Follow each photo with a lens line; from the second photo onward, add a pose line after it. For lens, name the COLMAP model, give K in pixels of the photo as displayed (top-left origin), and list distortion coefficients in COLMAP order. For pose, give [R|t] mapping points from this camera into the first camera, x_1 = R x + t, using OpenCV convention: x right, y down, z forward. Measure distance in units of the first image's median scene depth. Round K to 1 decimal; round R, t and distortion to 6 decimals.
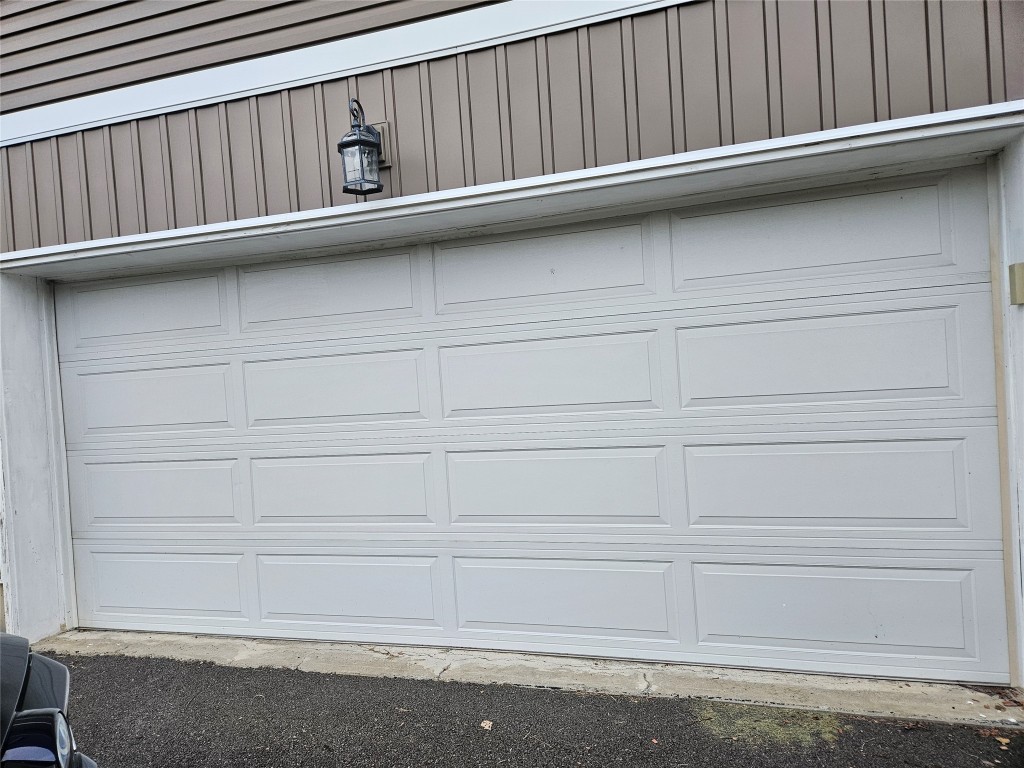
lens RADIAL K [[689.8, 0, 512.0], [0, 689.8, 384.0], [0, 0, 1]] dist [0.033362, 0.000195]
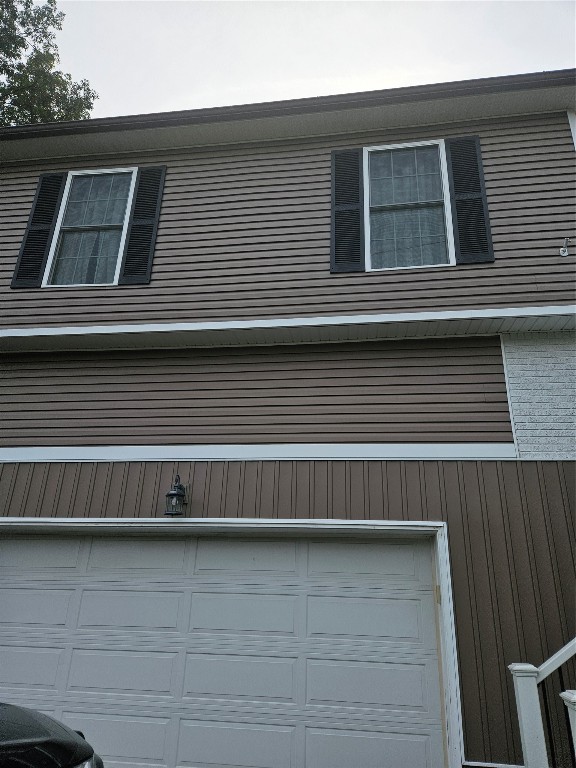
lens RADIAL K [[517.4, 0, 288.0], [0, 517.4, 384.0], [0, 0, 1]] dist [0.033362, 0.000195]
pose [[0.981313, 0.148094, 0.122852, -0.120382], [-0.089509, 0.916517, -0.389852, -0.048410], [-0.170331, 0.371571, 0.912646, -0.708242]]
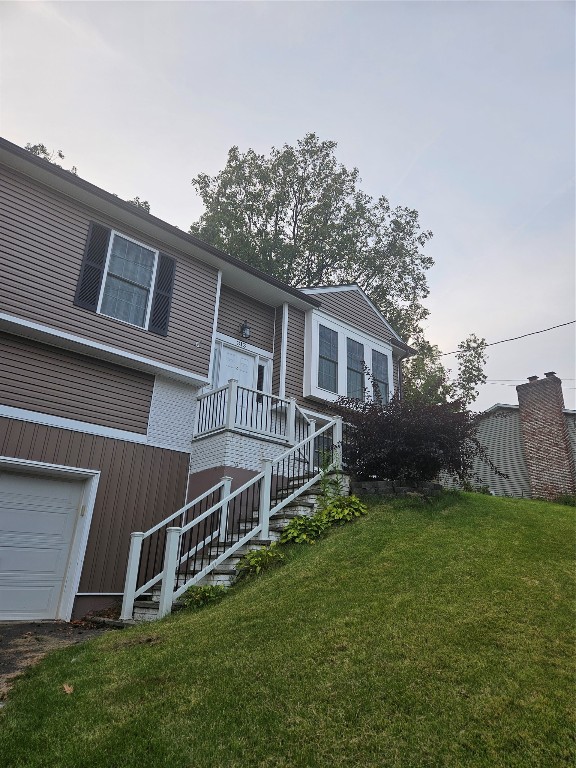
lens RADIAL K [[517.4, 0, 288.0], [0, 517.4, 384.0], [0, 0, 1]] dist [0.033362, 0.000195]
pose [[0.518324, 0.382715, 0.764768, -1.155757], [-0.052226, 0.906769, -0.418381, 0.355519], [-0.853588, 0.176916, 0.489988, -1.471314]]
